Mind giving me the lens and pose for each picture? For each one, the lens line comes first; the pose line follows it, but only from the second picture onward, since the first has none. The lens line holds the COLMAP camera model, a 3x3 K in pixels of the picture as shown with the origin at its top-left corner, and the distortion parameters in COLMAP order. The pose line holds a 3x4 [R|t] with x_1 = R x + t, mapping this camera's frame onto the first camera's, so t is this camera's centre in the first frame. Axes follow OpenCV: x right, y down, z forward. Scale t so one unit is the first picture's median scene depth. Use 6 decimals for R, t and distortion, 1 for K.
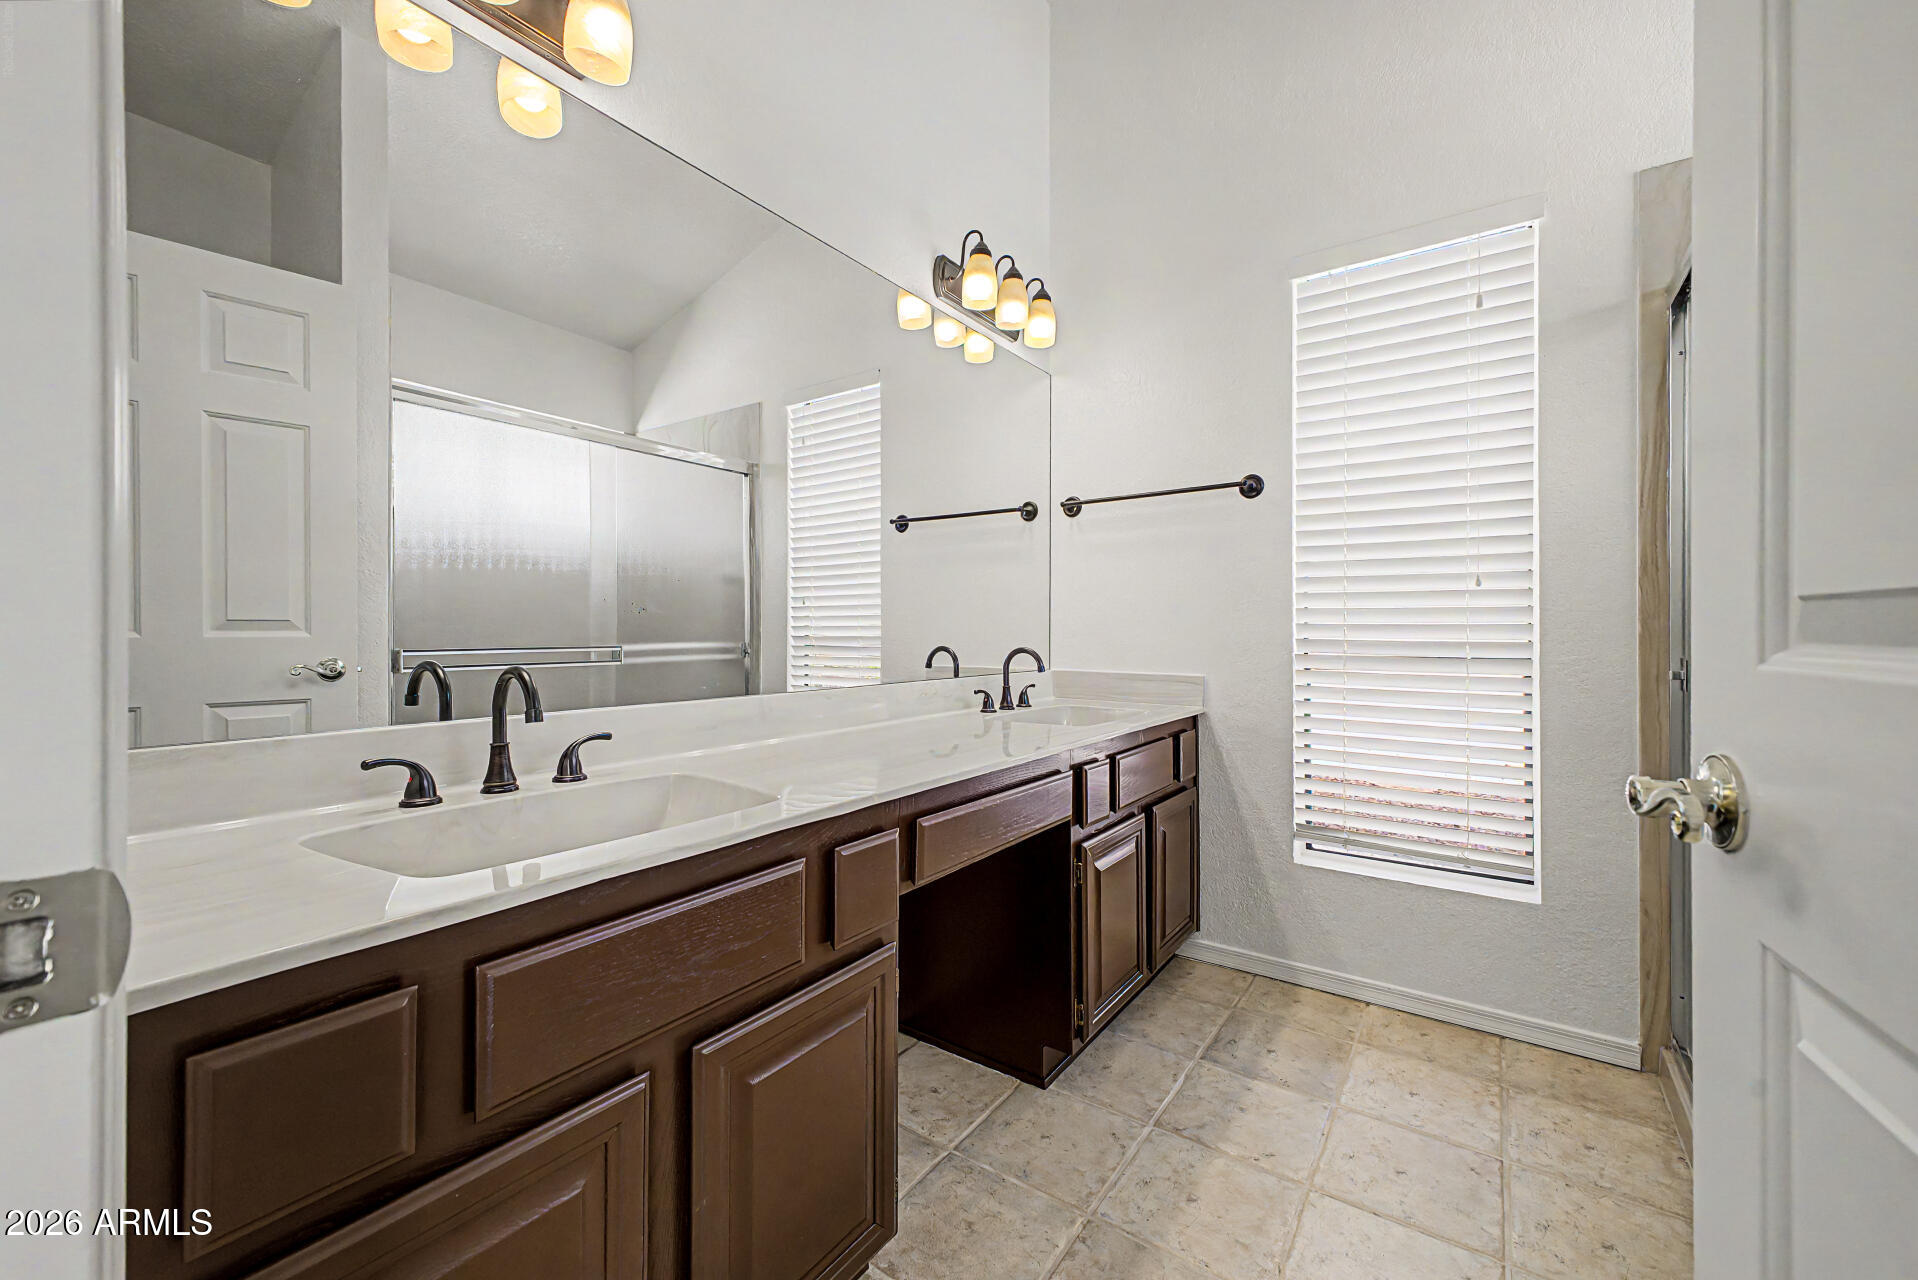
lens RADIAL K [[752.1, 0, 961.7], [0, 752.1, 636.4], [0, 0, 1]] dist [0.008858, -0.000518]
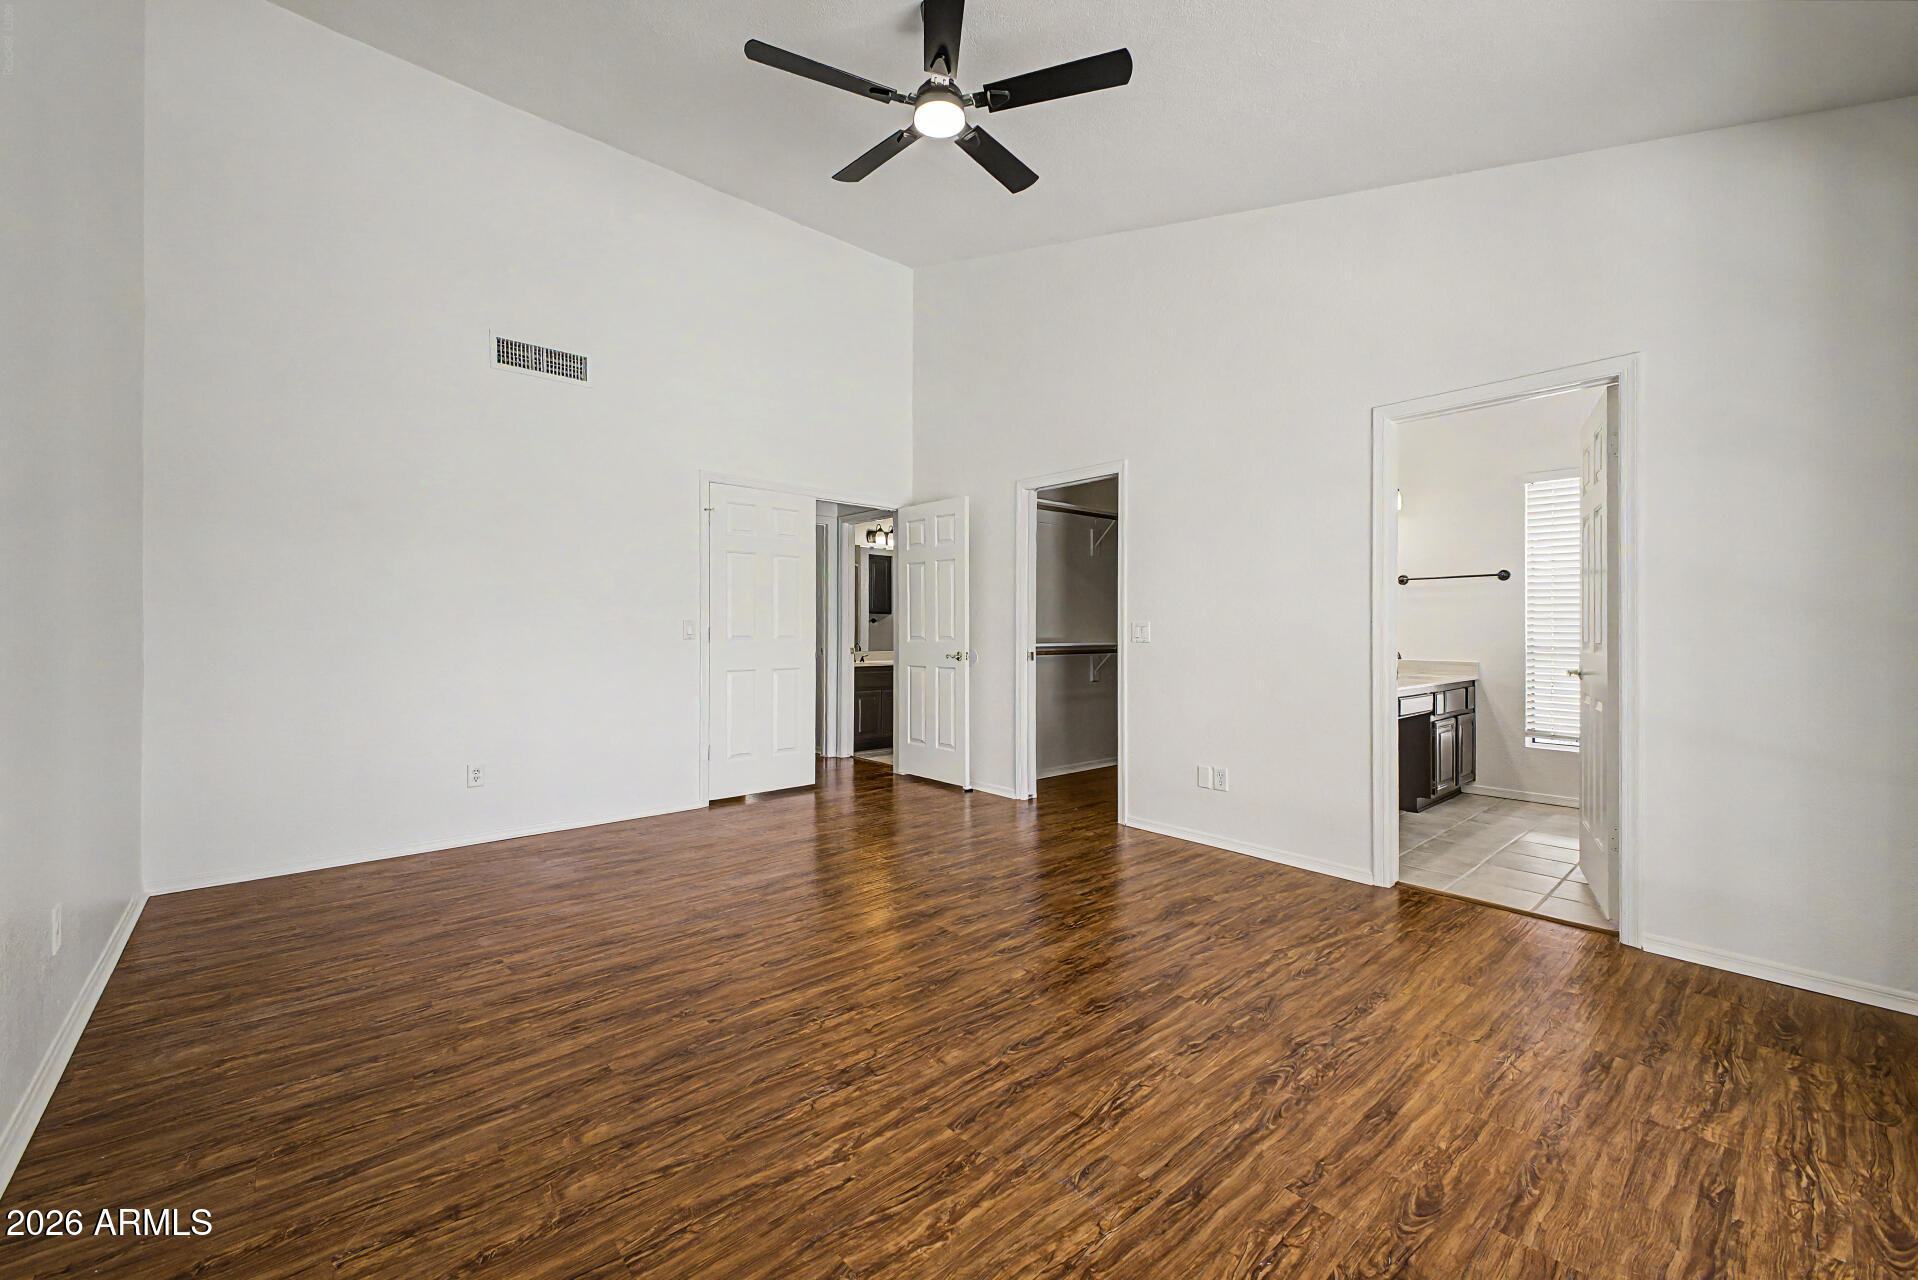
lens RADIAL K [[752.1, 0, 956.4], [0, 752.1, 635.1], [0, 0, 1]] dist [0.008858, -0.000518]
pose [[0.975163, 0.002884, -0.221469, -0.686253], [-0.003261, 0.999994, -0.001337, -0.017117], [0.221464, 0.002026, 0.975167, -1.509440]]
